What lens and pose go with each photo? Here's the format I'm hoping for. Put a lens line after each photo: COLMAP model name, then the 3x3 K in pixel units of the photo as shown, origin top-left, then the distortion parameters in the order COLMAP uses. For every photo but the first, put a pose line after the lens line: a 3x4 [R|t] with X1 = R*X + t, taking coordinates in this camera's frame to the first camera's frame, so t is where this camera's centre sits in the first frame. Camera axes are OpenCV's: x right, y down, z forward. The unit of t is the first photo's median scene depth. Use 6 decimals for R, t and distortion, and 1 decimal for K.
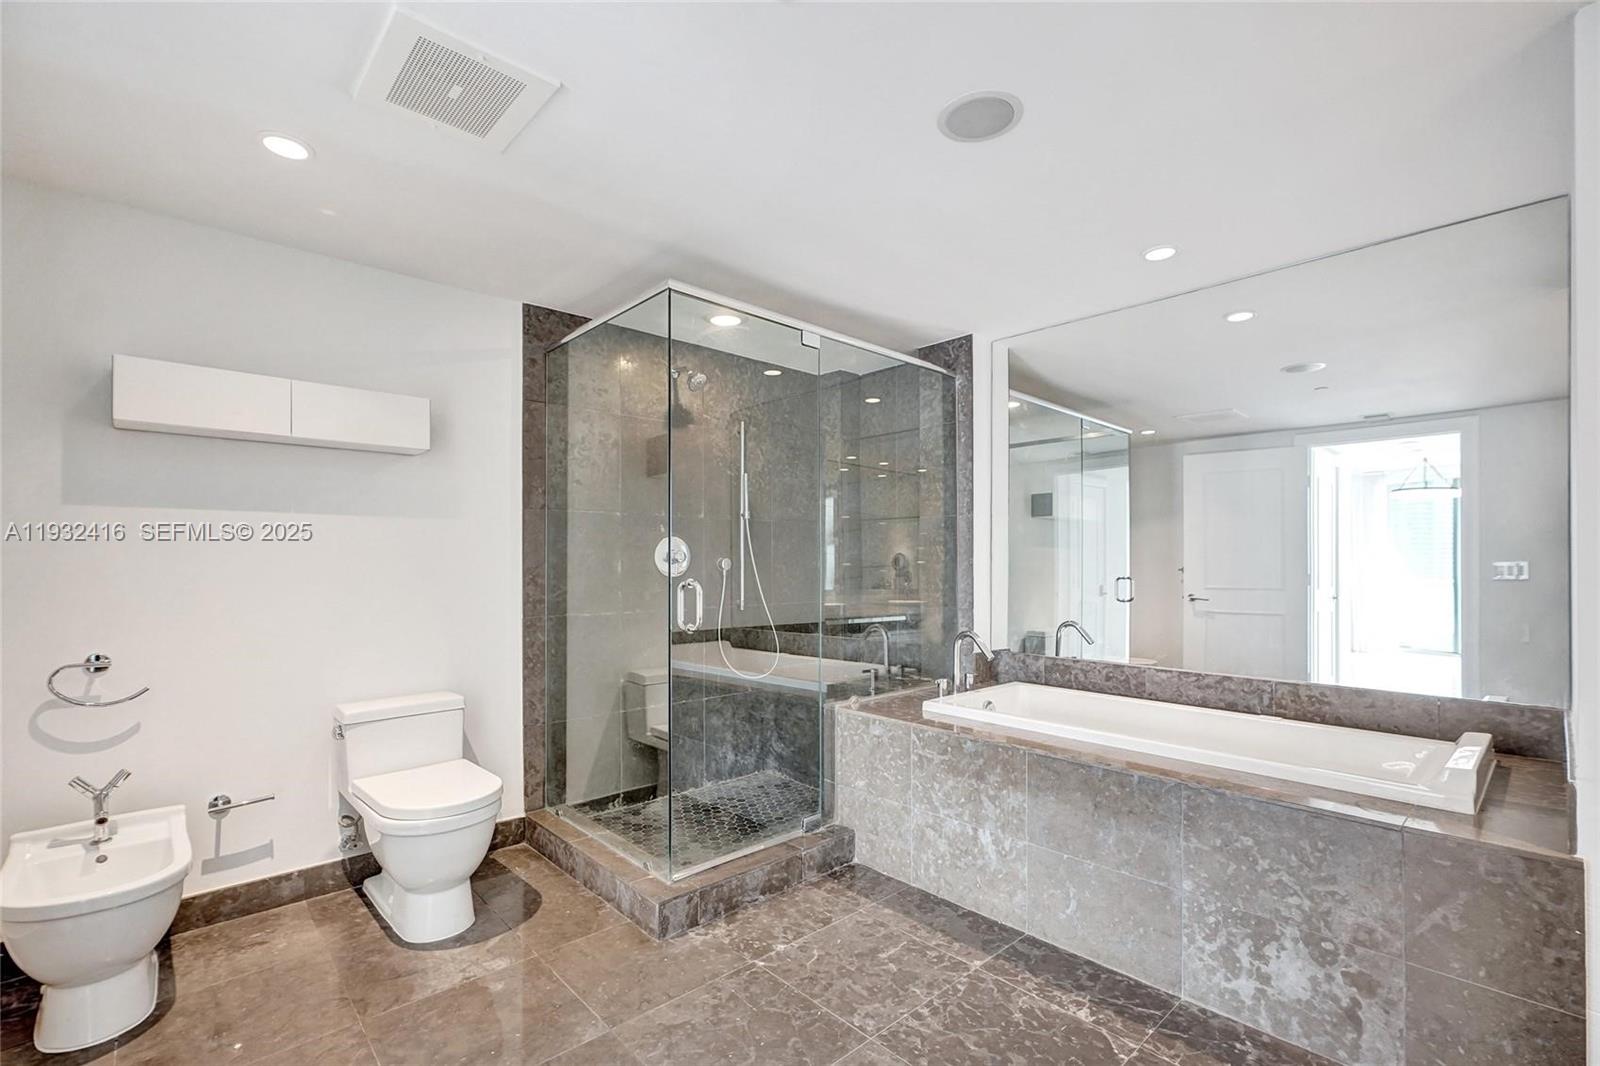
lens RADIAL K [[712.1, 0, 798.6], [0, 712.1, 541.2], [0, 0, 1]] dist [-0.012414, 0.005534]
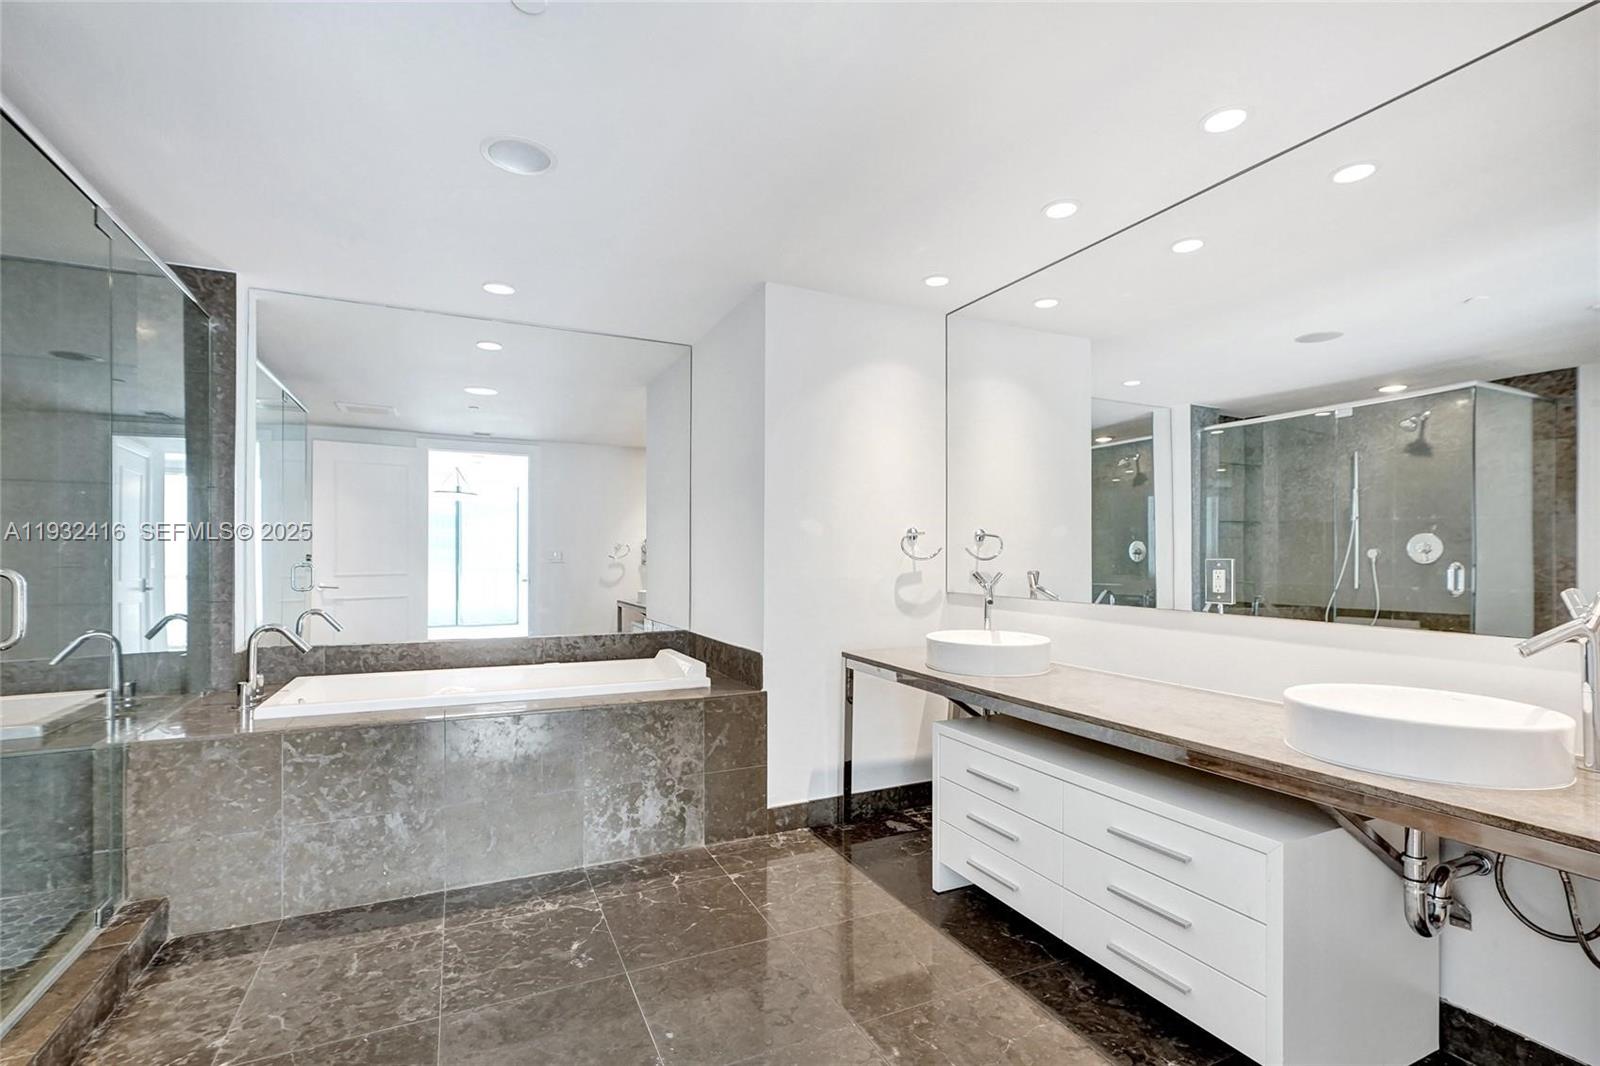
lens RADIAL K [[712.1, 0, 798.6], [0, 712.1, 541.2], [0, 0, 1]] dist [-0.012414, 0.005534]
pose [[0.312372, 0.016652, 0.949814, -0.573949], [-0.029212, 0.999542, -0.007917, 0.019942], [-0.949511, -0.025272, 0.312715, 0.184154]]
